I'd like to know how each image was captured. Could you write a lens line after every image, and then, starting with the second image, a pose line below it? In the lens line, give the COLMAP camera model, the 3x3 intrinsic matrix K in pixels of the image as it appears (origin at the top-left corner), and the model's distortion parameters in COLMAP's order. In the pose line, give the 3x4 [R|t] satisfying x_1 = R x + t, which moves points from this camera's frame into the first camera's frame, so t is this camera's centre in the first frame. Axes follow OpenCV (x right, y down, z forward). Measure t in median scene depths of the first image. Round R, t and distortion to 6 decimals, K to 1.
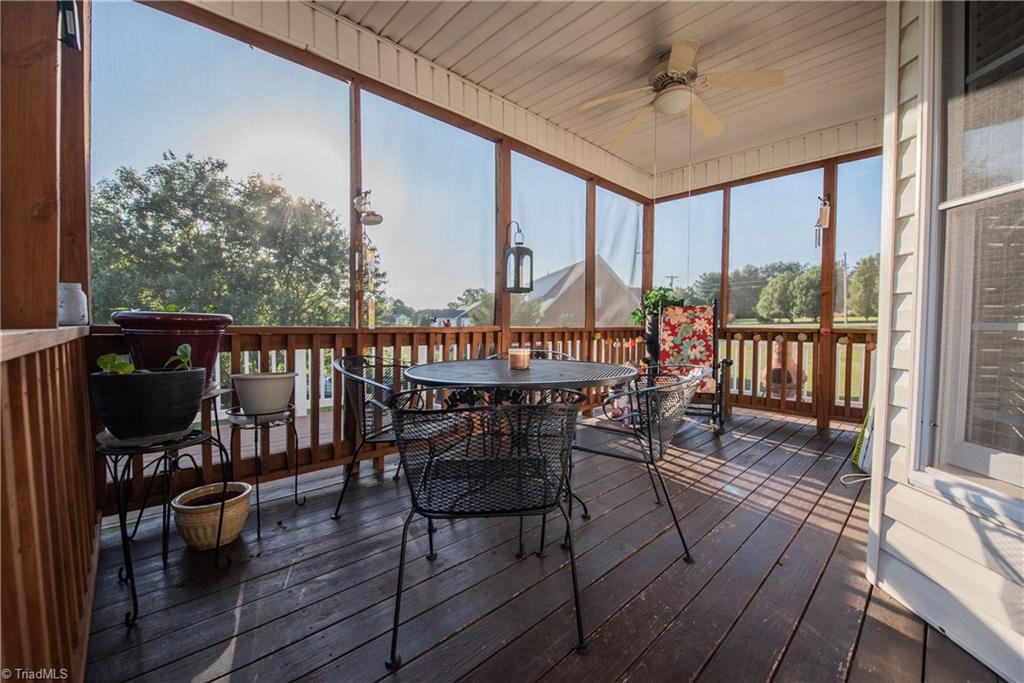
lens RADIAL K [[413.0, 0, 511.1], [0, 413.0, 345.0], [0, 0, 1]] dist [-0.015499, -0.000803]
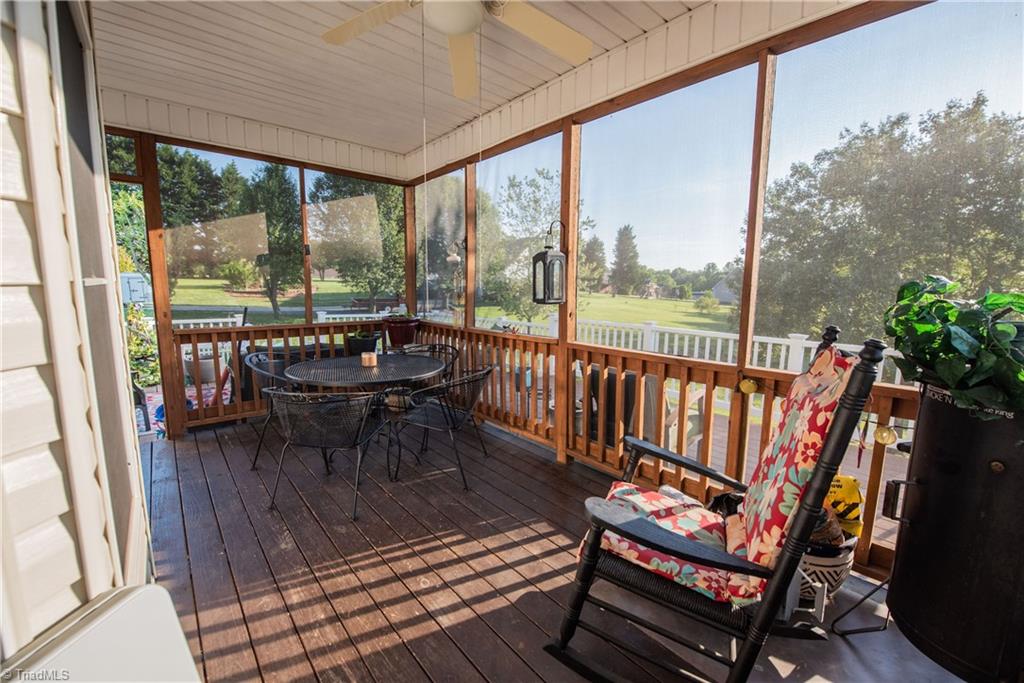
lens RADIAL K [[413.0, 0, 511.1], [0, 413.0, 341.2], [0, 0, 1]] dist [-0.015499, -0.000803]
pose [[-0.048503, 0.124607, -0.991020, 1.149892], [-0.058369, 0.990139, 0.127353, -0.196418], [0.997116, 0.064021, -0.040751, 1.226706]]
